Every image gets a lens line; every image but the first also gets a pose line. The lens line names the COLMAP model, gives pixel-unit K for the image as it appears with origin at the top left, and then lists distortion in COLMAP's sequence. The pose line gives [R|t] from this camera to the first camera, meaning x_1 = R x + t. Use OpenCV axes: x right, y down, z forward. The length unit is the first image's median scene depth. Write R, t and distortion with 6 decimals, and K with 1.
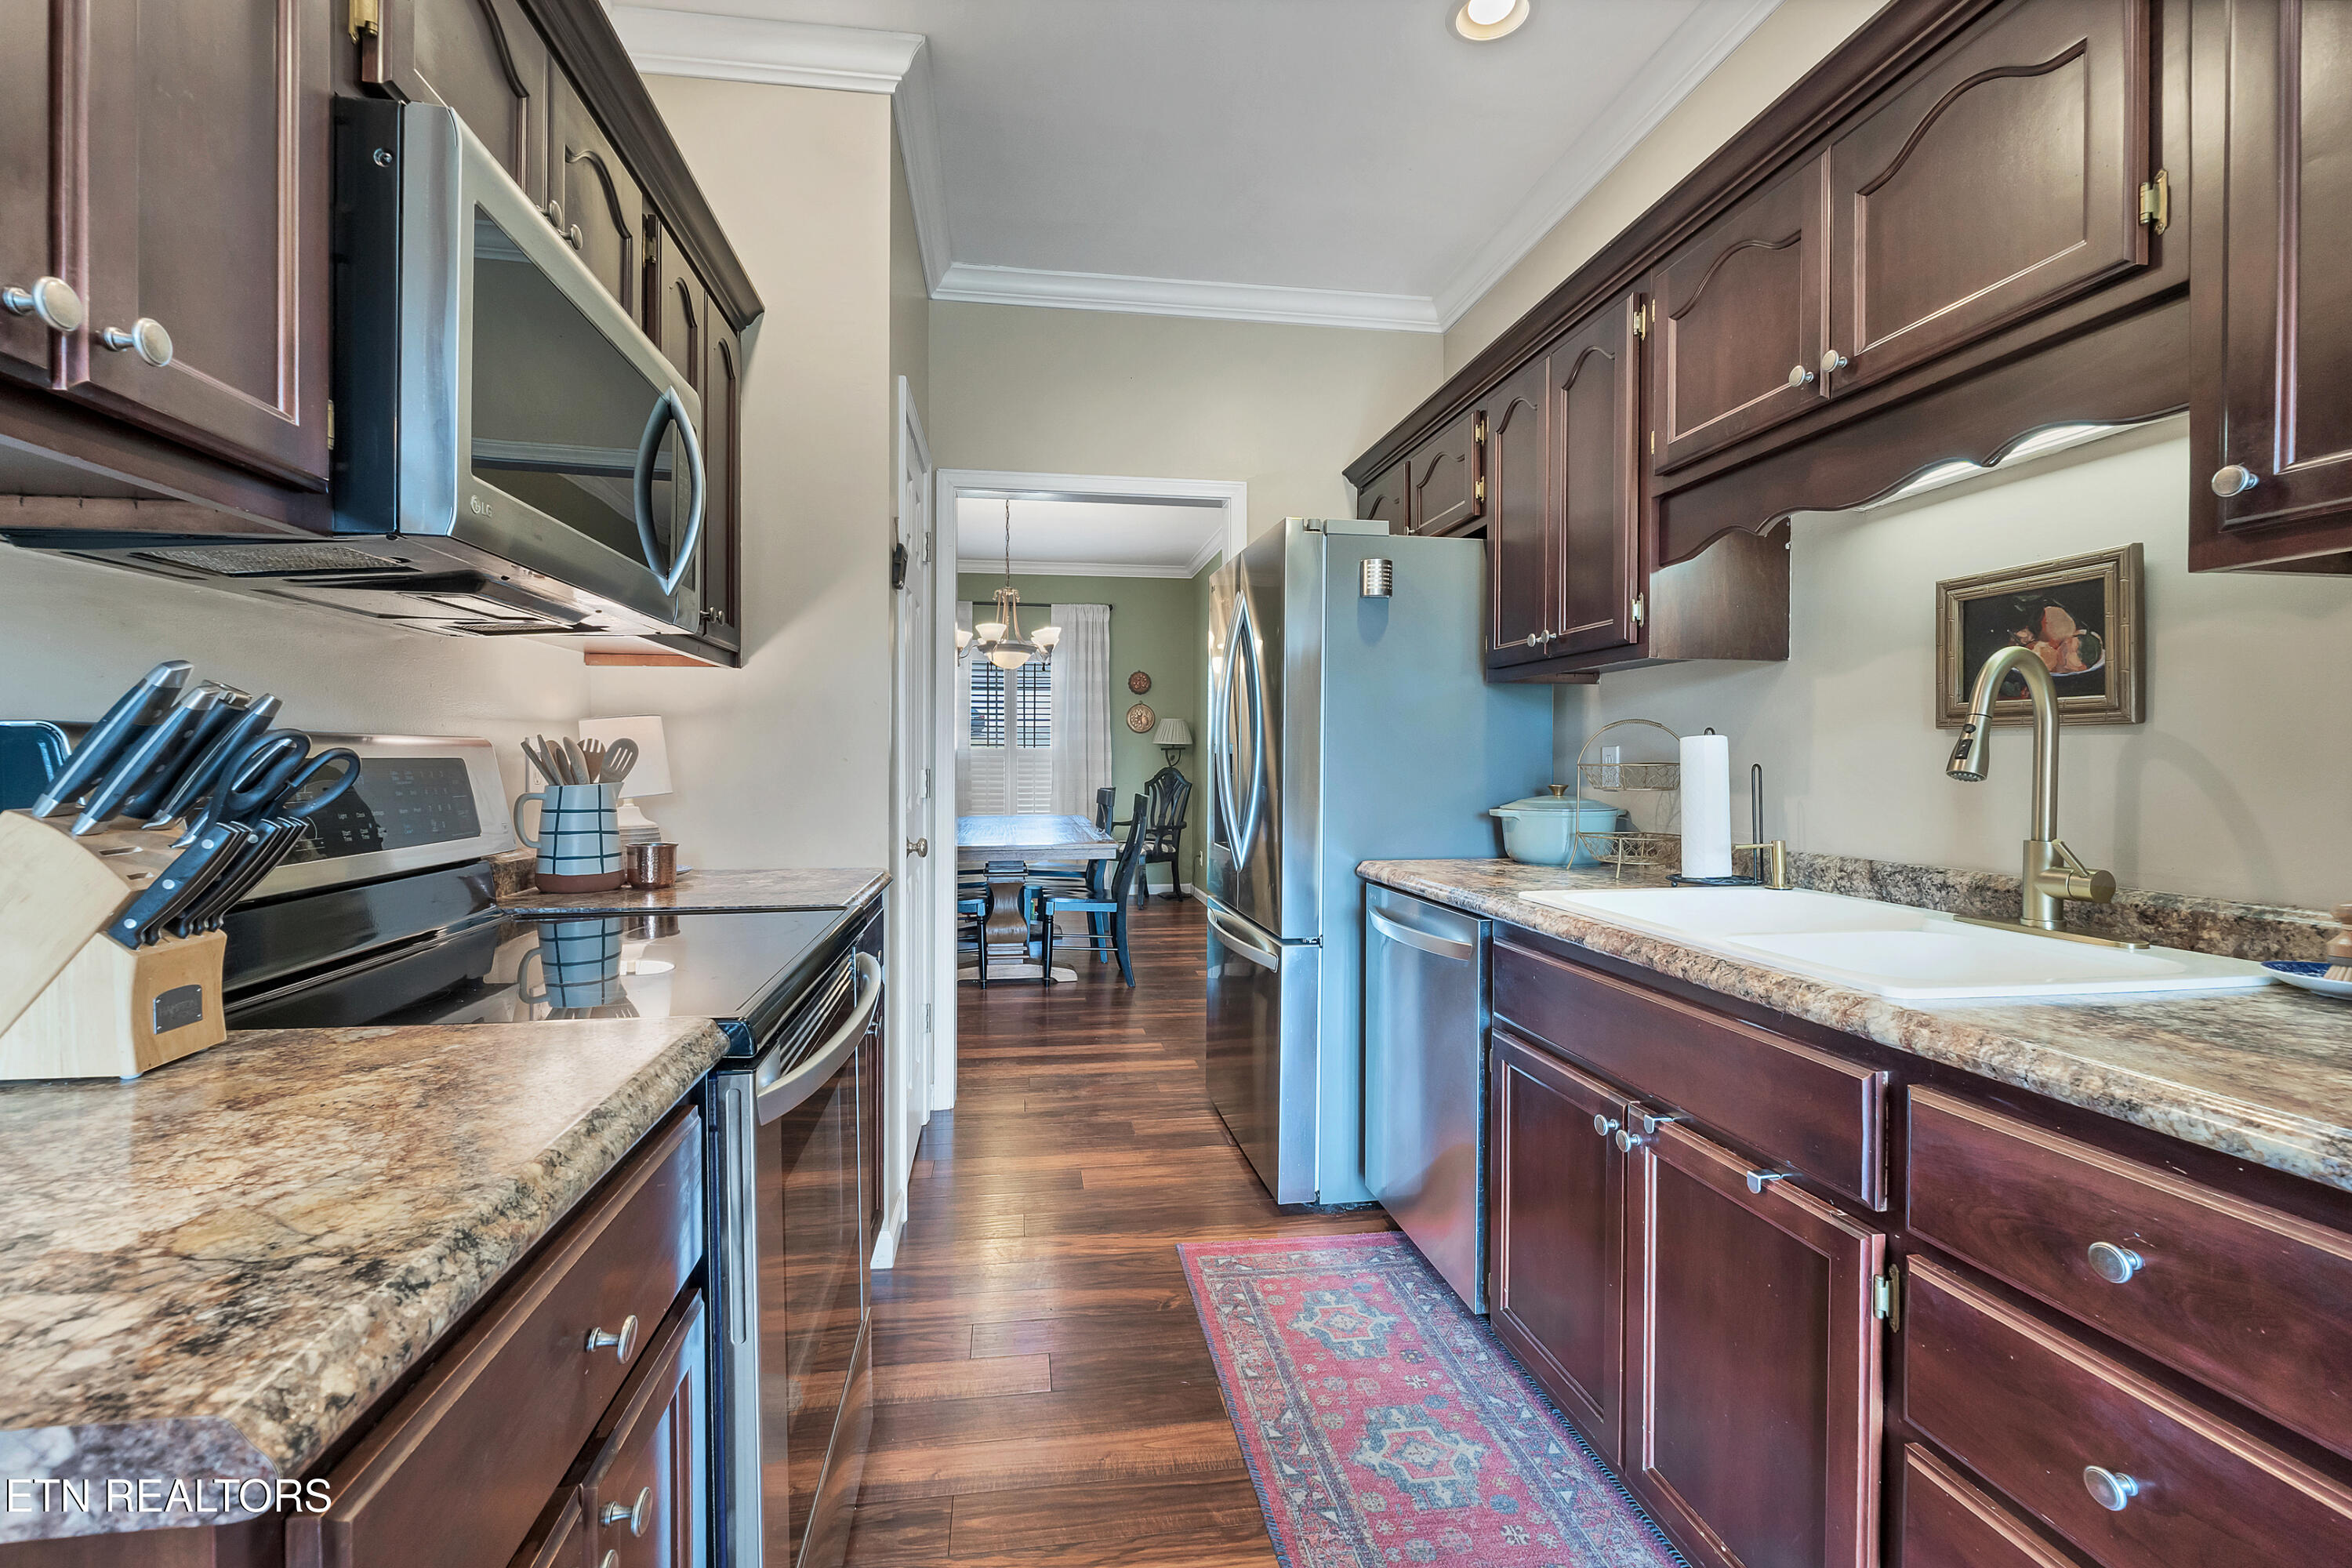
lens RADIAL K [[1171.4, 0, 1160.2], [0, 1171.4, 771.1], [0, 0, 1]] dist [0.001587, -0.000867]
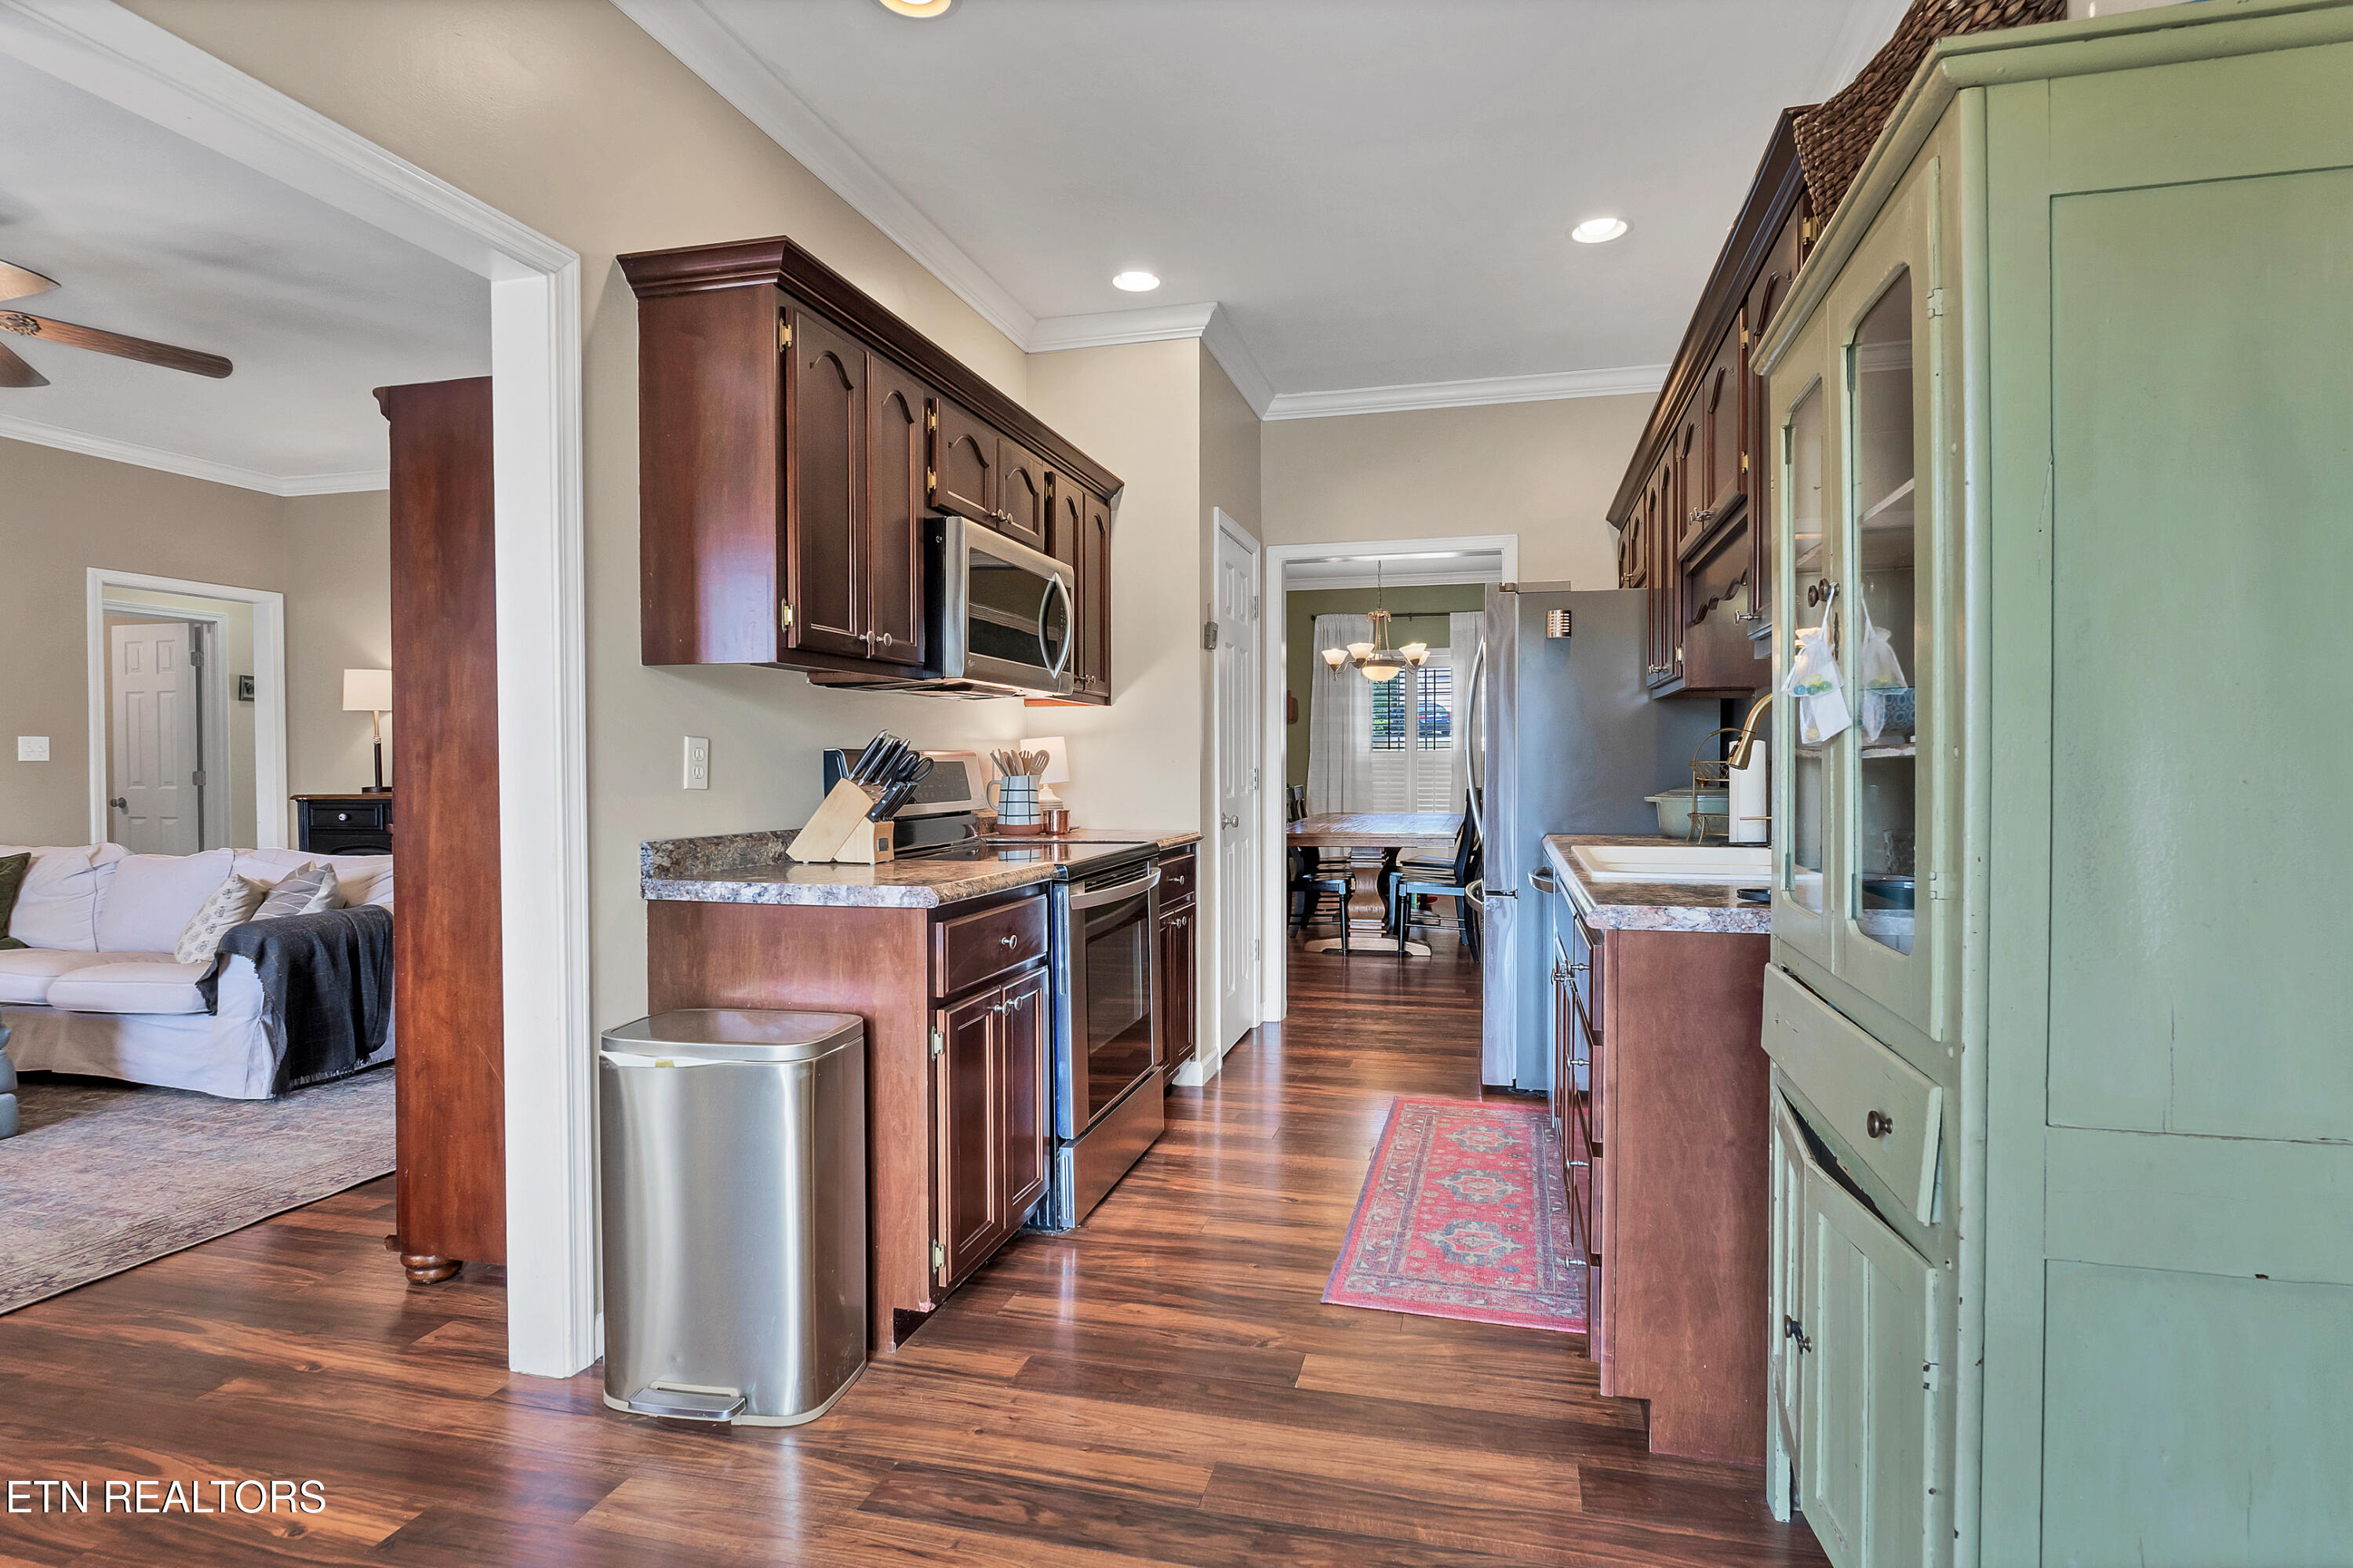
lens RADIAL K [[1223.8, 0, 1176.6], [0, 1223.8, 782.0], [0, 0, 1]] dist [-0.001549, -0.000070]
pose [[0.936449, 0.000530, -0.350802, 0.392533], [0.001531, 0.999983, 0.005597, 0.010422], [0.350799, -0.005779, 0.936433, -0.679435]]
